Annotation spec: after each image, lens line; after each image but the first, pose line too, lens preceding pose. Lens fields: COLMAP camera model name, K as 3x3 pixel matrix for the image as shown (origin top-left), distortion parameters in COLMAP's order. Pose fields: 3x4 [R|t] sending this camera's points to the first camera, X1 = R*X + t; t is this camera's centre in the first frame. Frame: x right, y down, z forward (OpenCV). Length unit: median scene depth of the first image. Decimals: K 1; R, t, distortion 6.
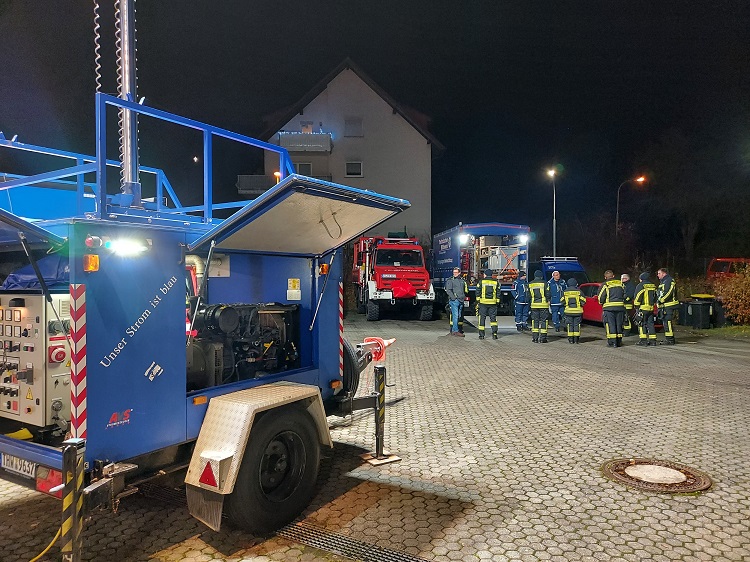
lens RADIAL K [[544.6, 0, 369.4], [0, 544.6, 282.5], [0, 0, 1]] dist [0.064961, -0.062672]
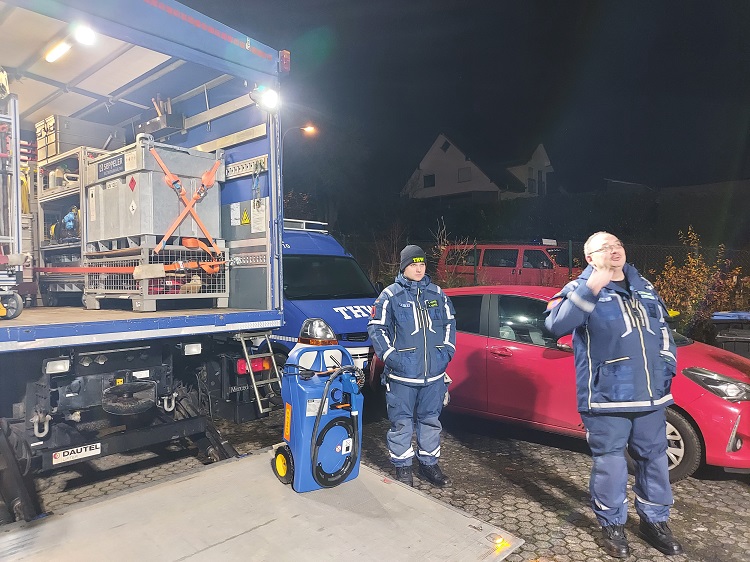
lens RADIAL K [[544.6, 0, 369.4], [0, 544.6, 282.5], [0, 0, 1]] dist [0.064961, -0.062672]
pose [[0.730361, -0.019377, 0.682787, 0.149466], [0.025609, 0.999672, 0.000976, -0.002990], [-0.682581, 0.016773, 0.730617, 0.767159]]
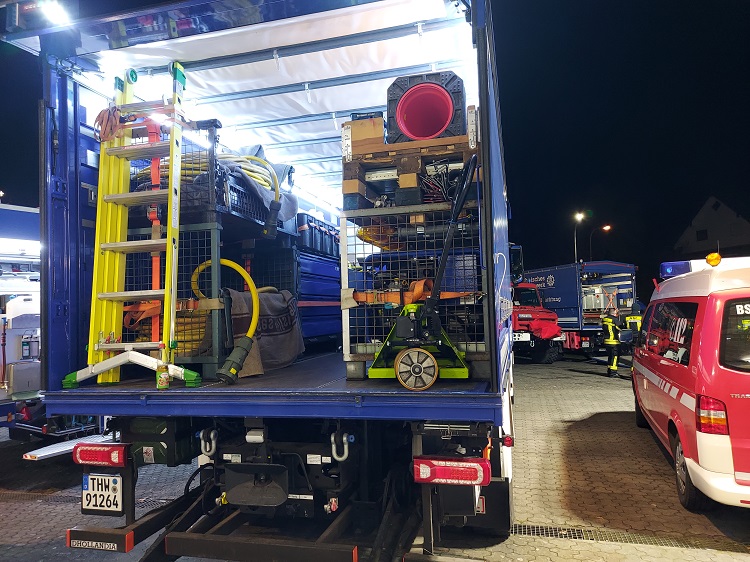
lens RADIAL K [[544.6, 0, 369.4], [0, 544.6, 282.5], [0, 0, 1]] dist [0.064961, -0.062672]
pose [[0.955999, 0.003727, 0.293346, -0.452035], [0.021337, 0.996388, -0.082194, 0.001949], [-0.292593, 0.084836, 0.952466, 0.171614]]
